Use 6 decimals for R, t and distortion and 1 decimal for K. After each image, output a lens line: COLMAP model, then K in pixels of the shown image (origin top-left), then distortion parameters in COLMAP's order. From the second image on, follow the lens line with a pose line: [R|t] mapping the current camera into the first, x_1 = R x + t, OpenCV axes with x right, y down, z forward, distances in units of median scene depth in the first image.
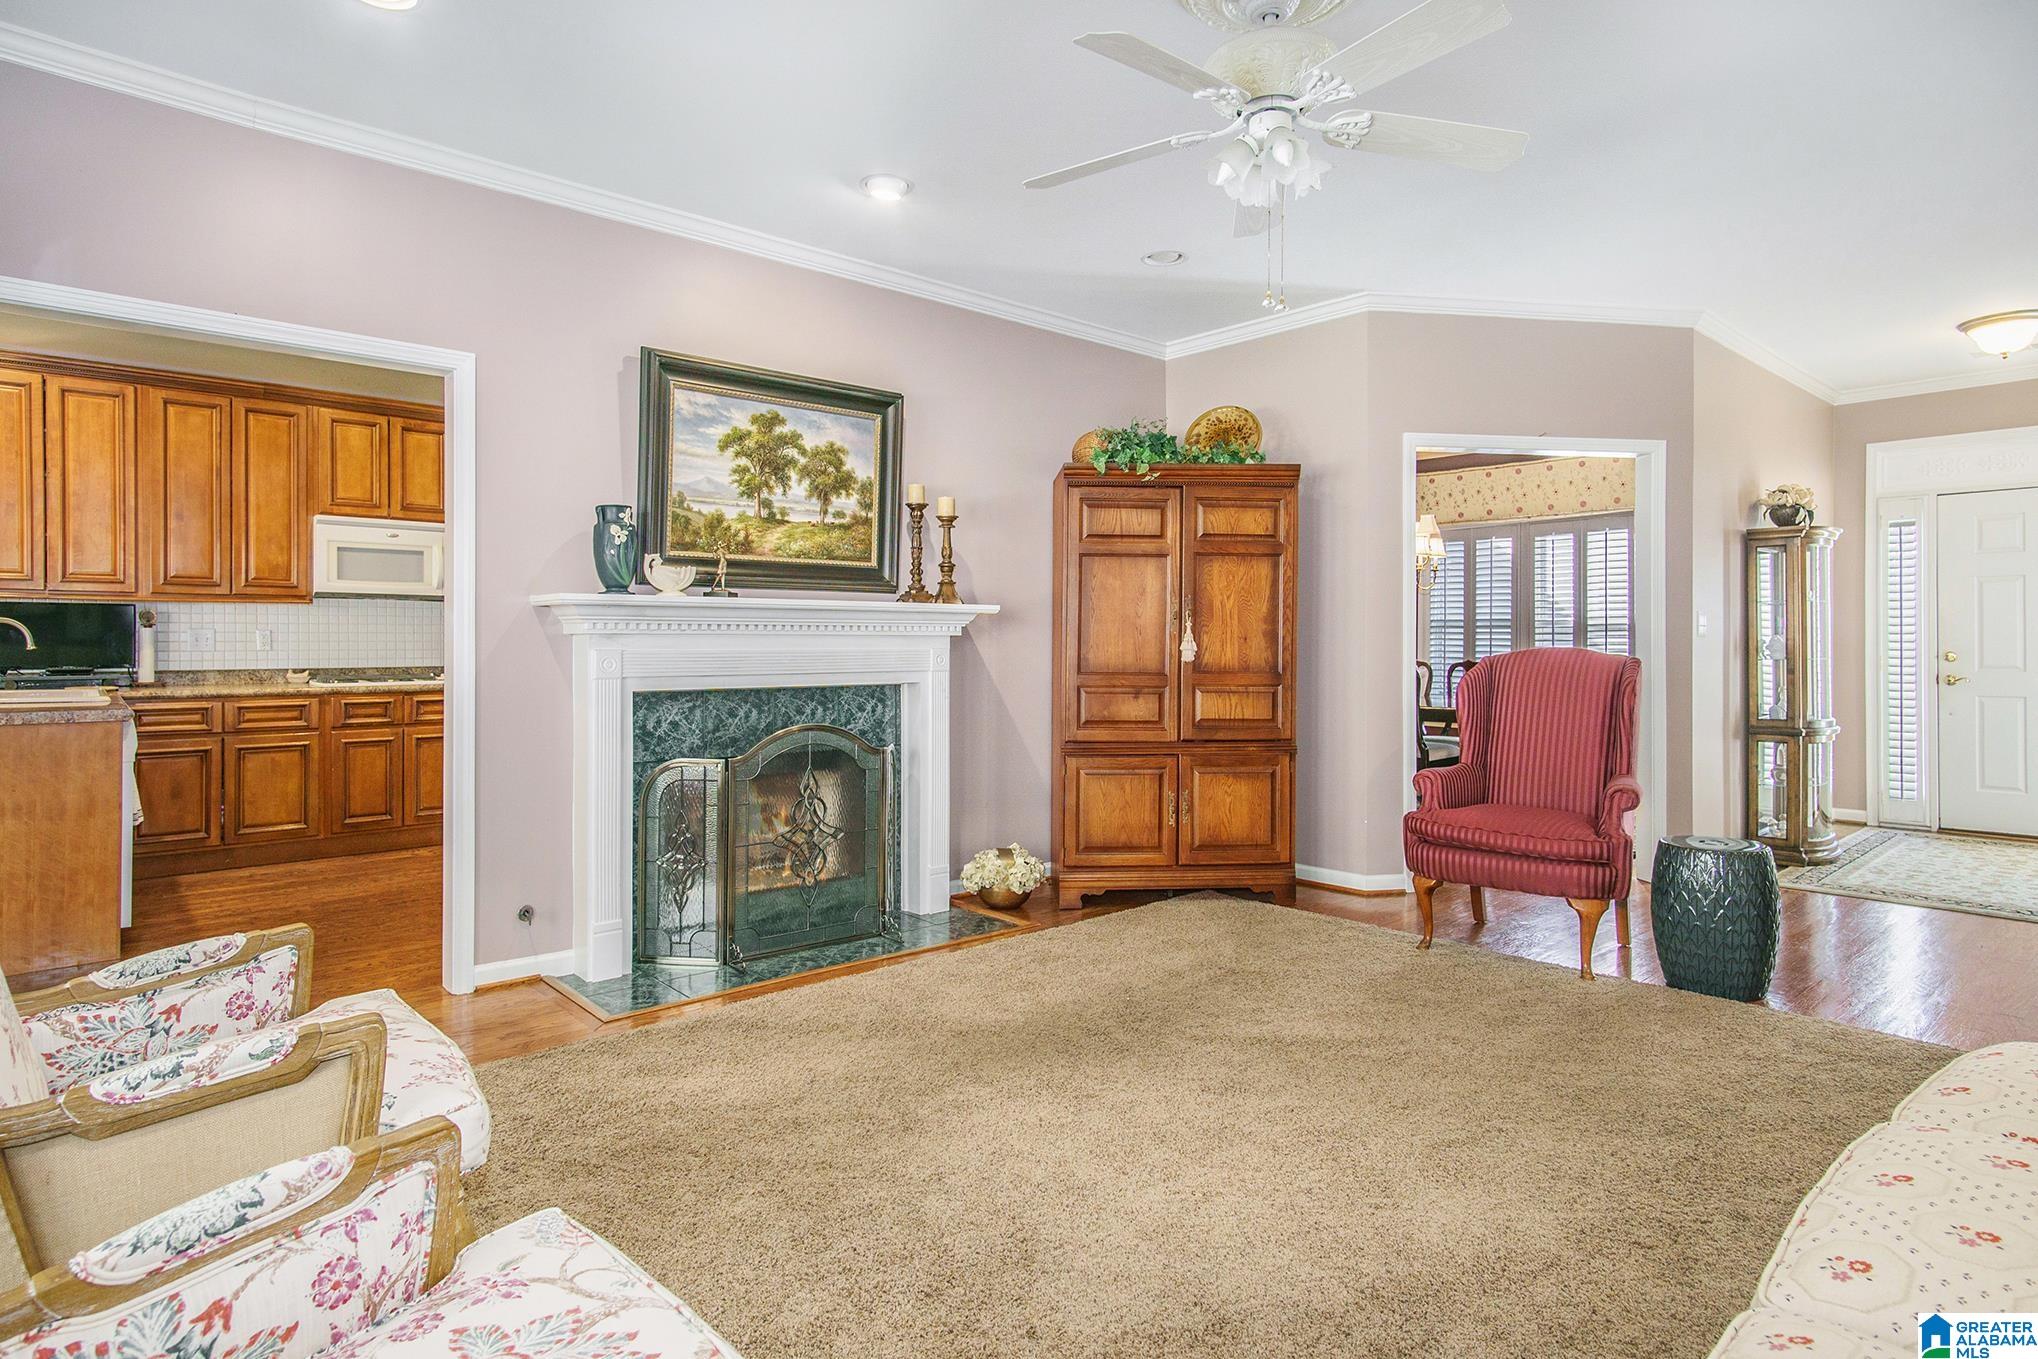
lens RADIAL K [[1096.2, 0, 978.5], [0, 1096.2, 655.0], [0, 0, 1]] dist [-0.014044, 0.007753]
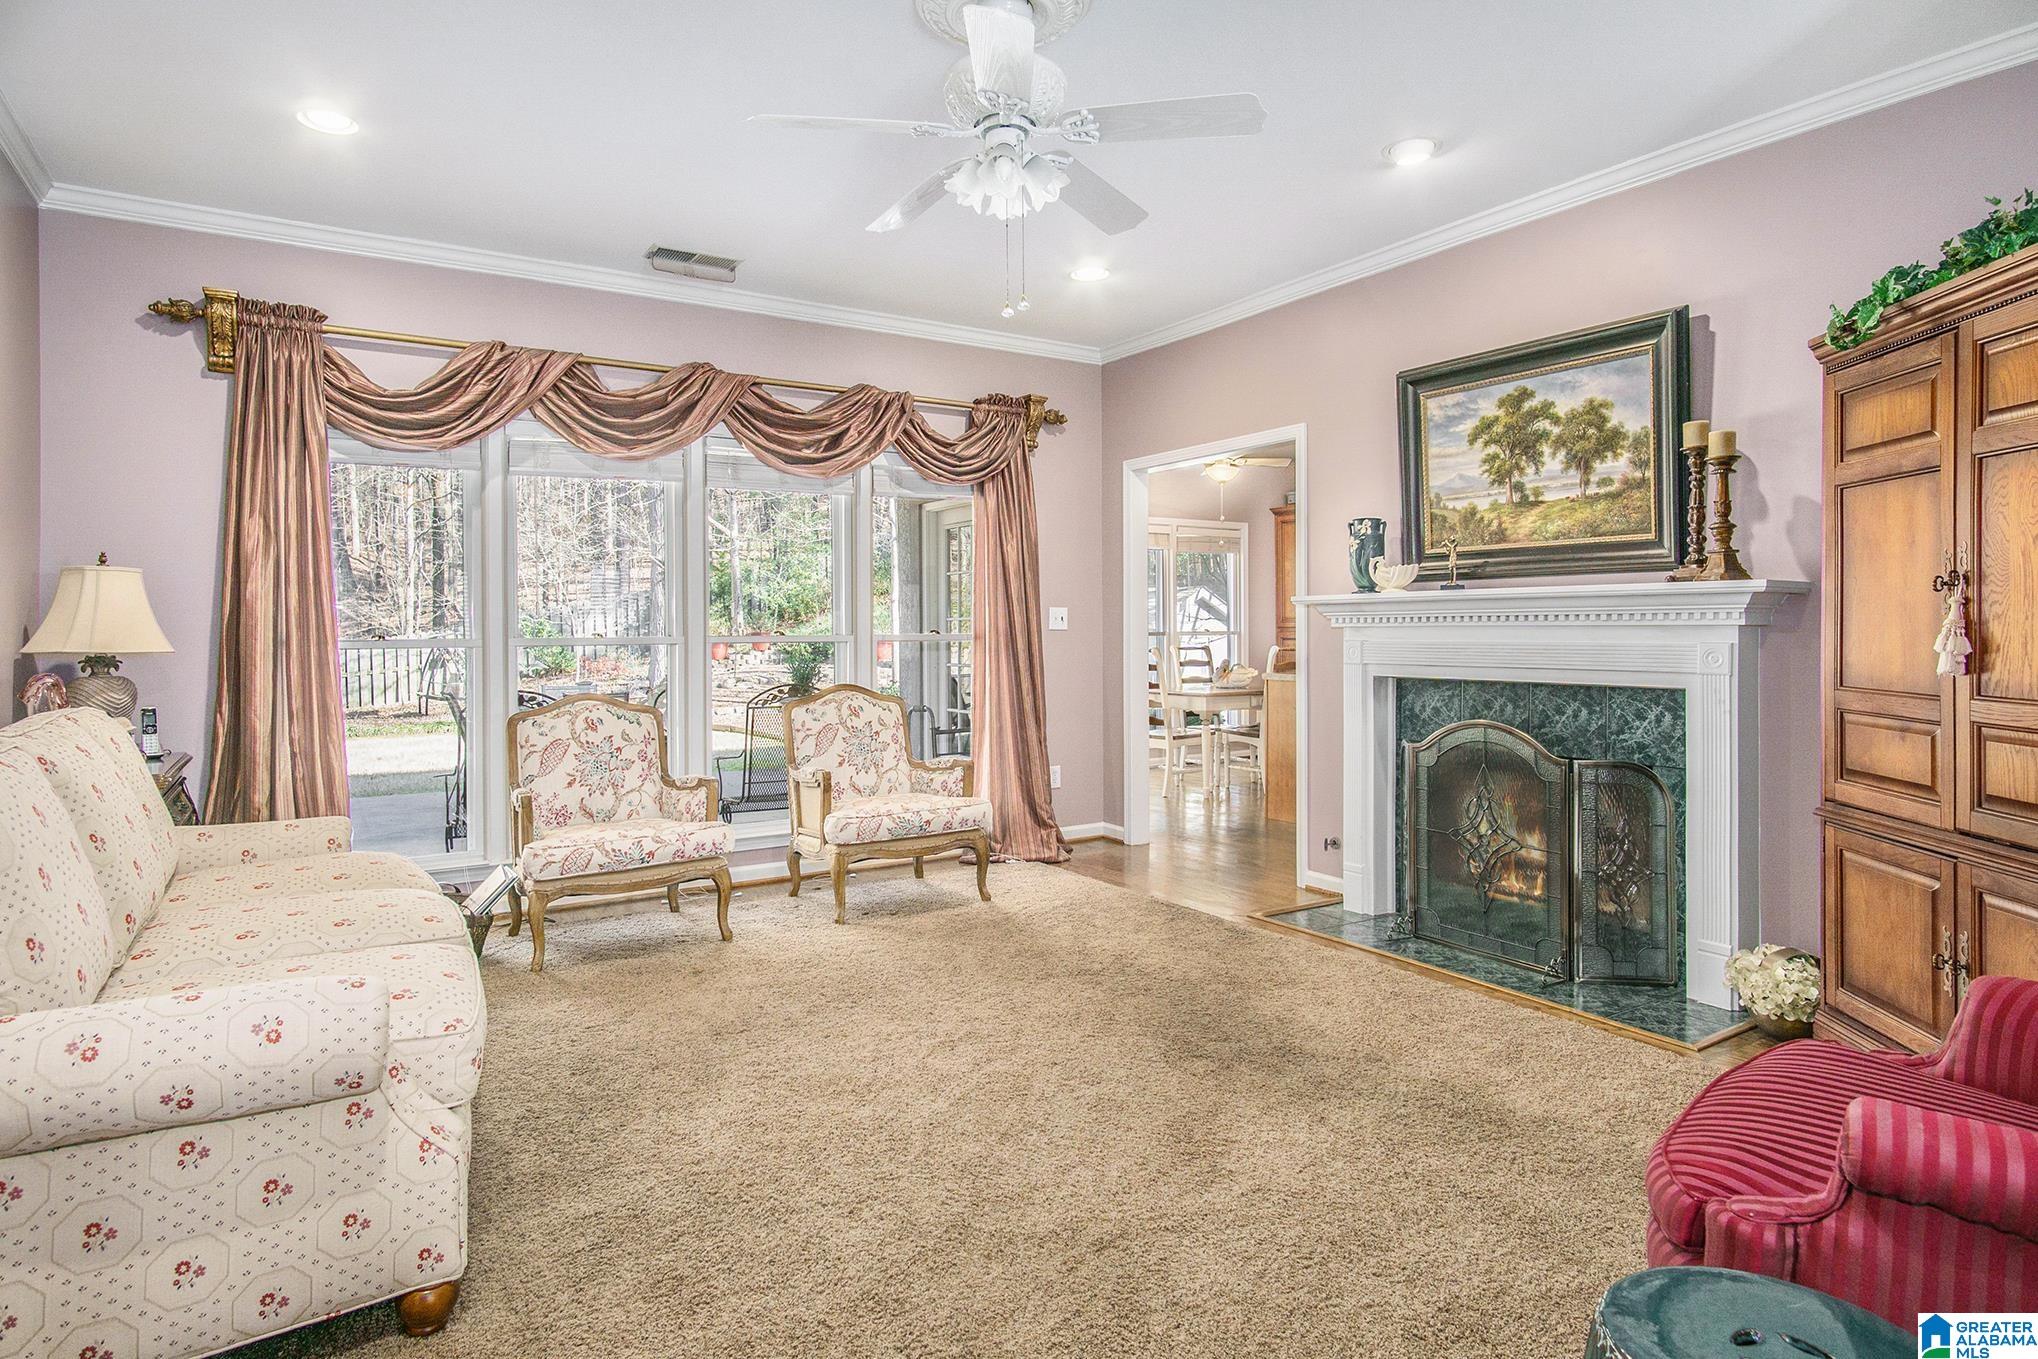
lens RADIAL K [[1096.2, 0, 1016.5], [0, 1096.2, 677.0], [0, 0, 1]] dist [-0.014044, 0.007753]
pose [[-0.131064, 0.039269, -0.990596, 0.796965], [-0.013767, 0.999047, 0.041426, -0.007530], [0.991278, 0.019067, -0.130398, 0.690891]]
